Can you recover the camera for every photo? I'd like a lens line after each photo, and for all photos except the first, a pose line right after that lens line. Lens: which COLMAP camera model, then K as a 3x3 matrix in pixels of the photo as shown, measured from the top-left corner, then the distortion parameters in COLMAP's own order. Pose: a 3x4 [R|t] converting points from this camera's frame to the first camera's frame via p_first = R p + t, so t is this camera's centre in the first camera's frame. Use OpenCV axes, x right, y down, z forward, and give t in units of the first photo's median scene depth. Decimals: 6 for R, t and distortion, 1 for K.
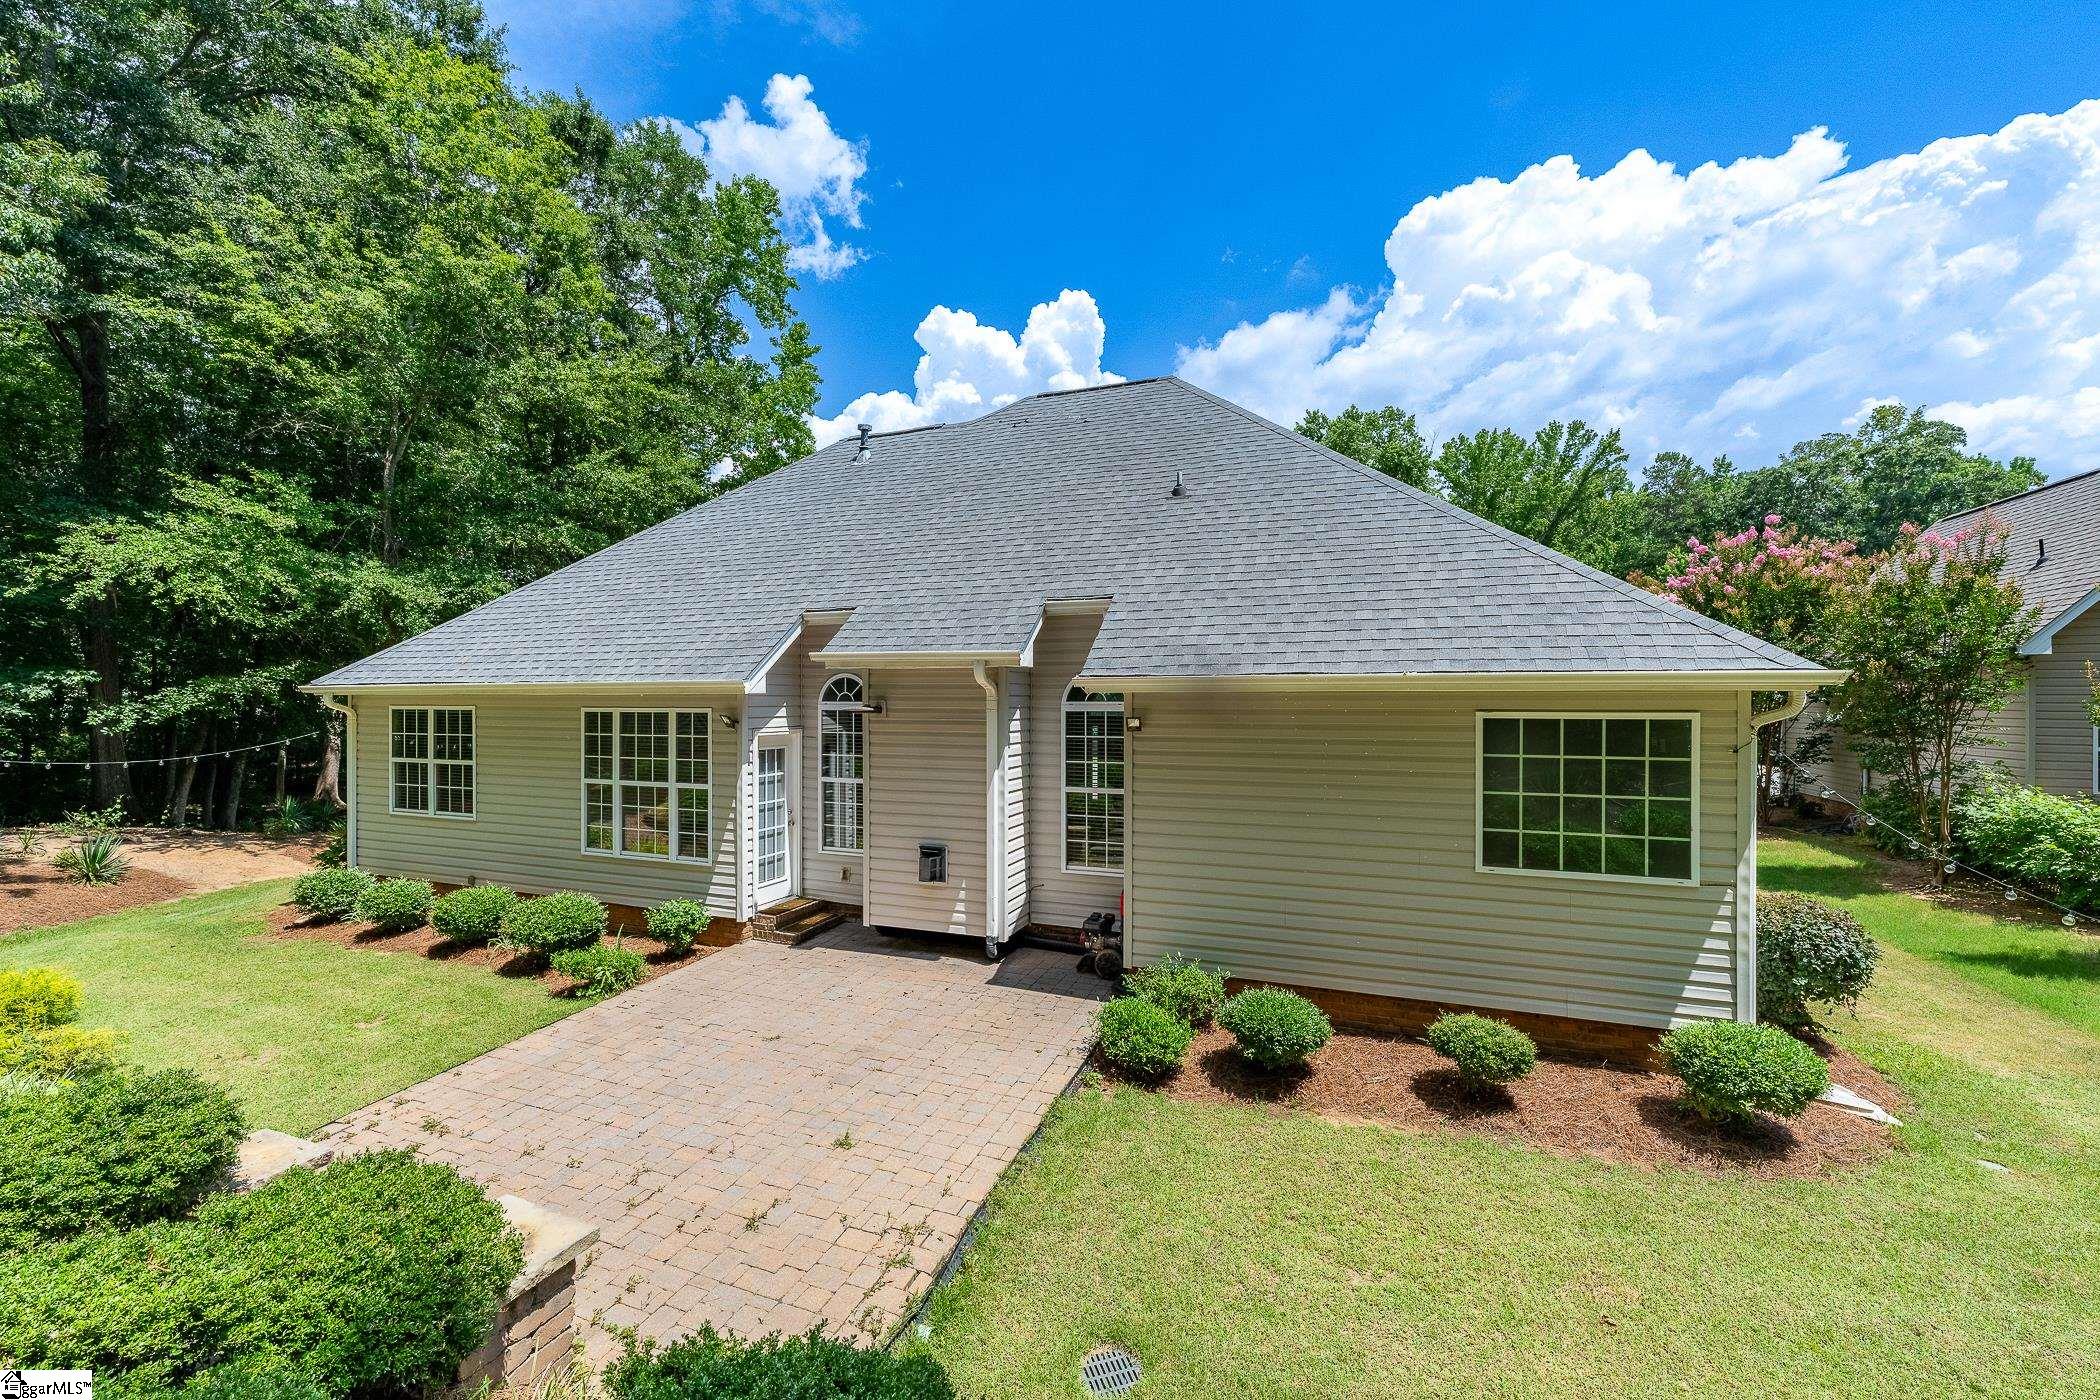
lens RADIAL K [[839.8, 0, 1035.2], [0, 839.8, 708.8], [0, 0, 1]] dist [-0.000385, 0.000269]
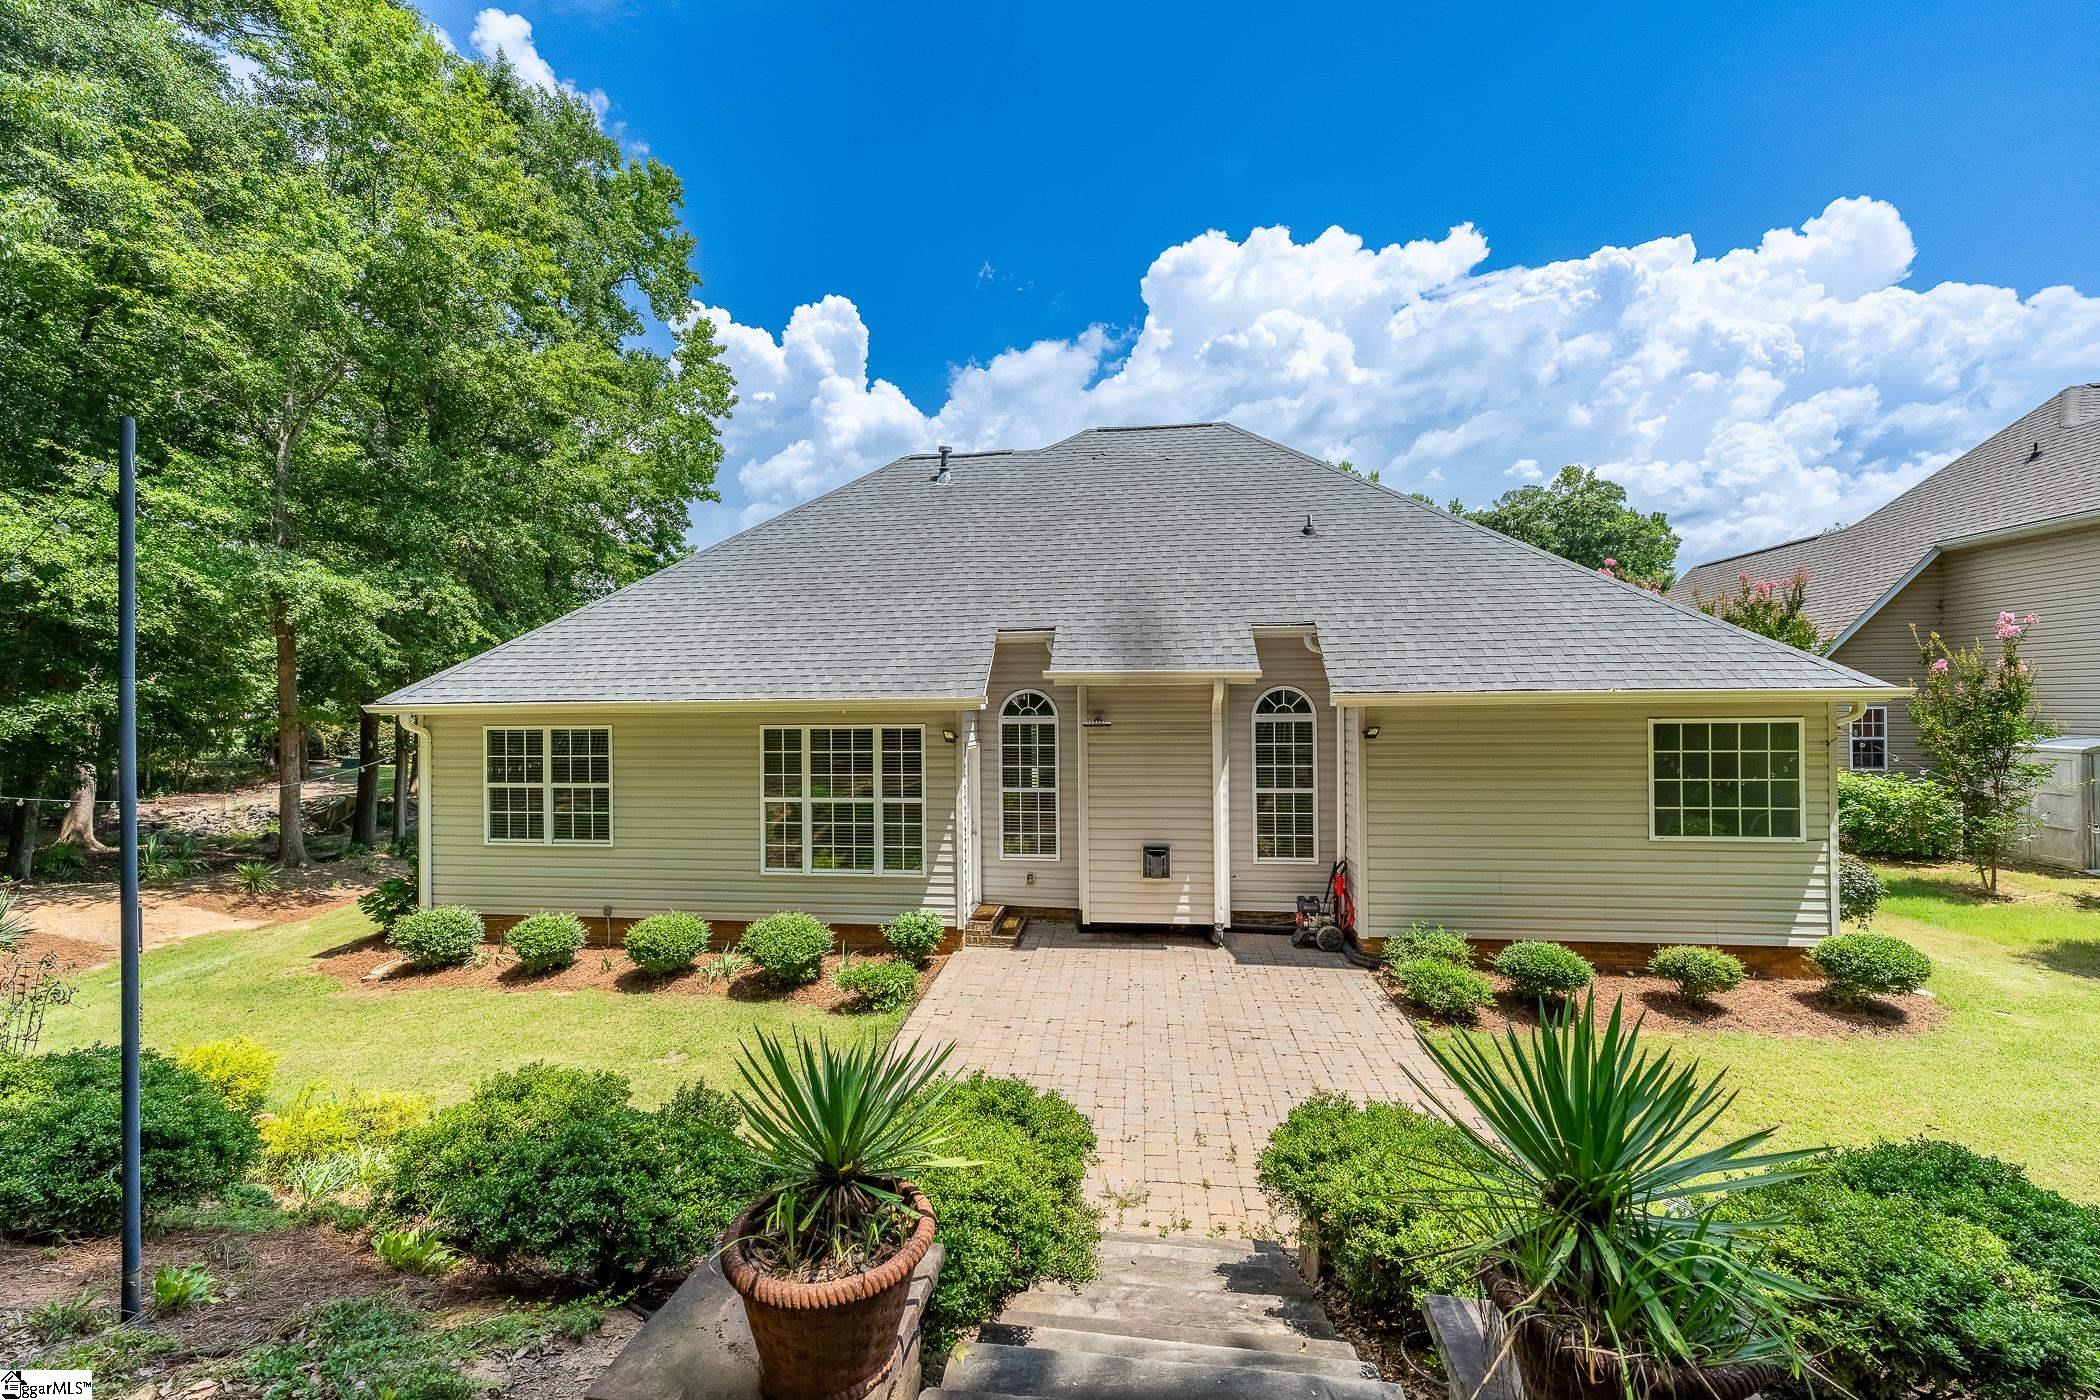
lens RADIAL K [[839.8, 0, 1020.1], [0, 839.8, 705.6], [0, 0, 1]] dist [-0.000385, 0.000269]
pose [[0.970326, -0.009267, 0.241624, -0.501763], [0.012555, 0.999848, -0.012071, -0.008968], [-0.241476, 0.014746, 0.970295, -0.026981]]
